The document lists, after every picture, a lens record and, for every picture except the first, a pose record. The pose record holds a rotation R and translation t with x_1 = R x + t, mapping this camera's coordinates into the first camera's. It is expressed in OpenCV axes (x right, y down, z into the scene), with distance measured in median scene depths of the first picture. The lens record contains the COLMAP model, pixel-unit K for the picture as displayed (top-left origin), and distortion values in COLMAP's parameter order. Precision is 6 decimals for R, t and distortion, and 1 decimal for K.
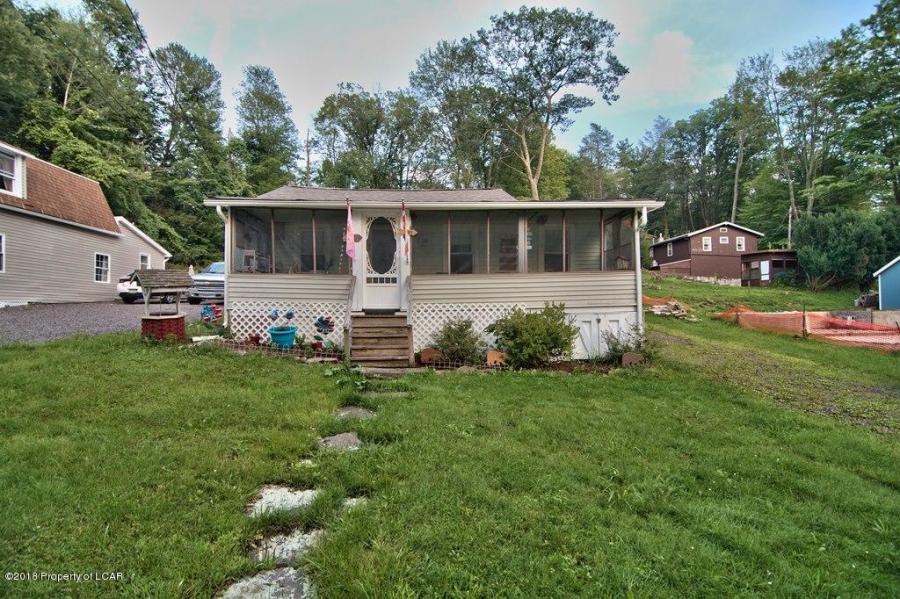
lens RADIAL K [[429.0, 0, 447.7], [0, 429.0, 302.3], [0, 0, 1]] dist [-0.008391, -0.008328]
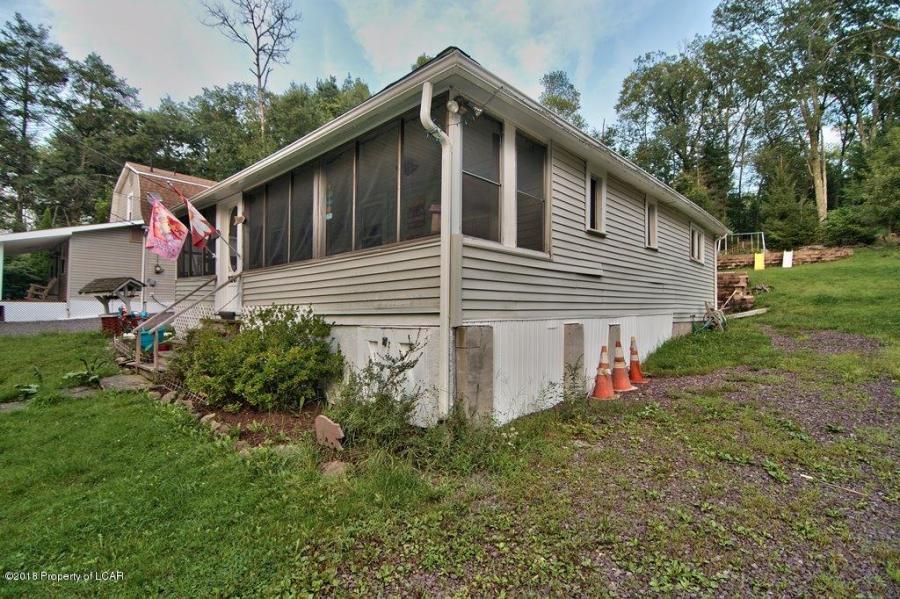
lens RADIAL K [[429.0, 0, 450.9], [0, 429.0, 303.0], [0, 0, 1]] dist [-0.008391, -0.008328]
pose [[0.704973, -0.001271, -0.709233, 0.271757], [0.001557, 0.999999, -0.000244, -0.000868], [0.709233, -0.000932, 0.704974, 0.247176]]
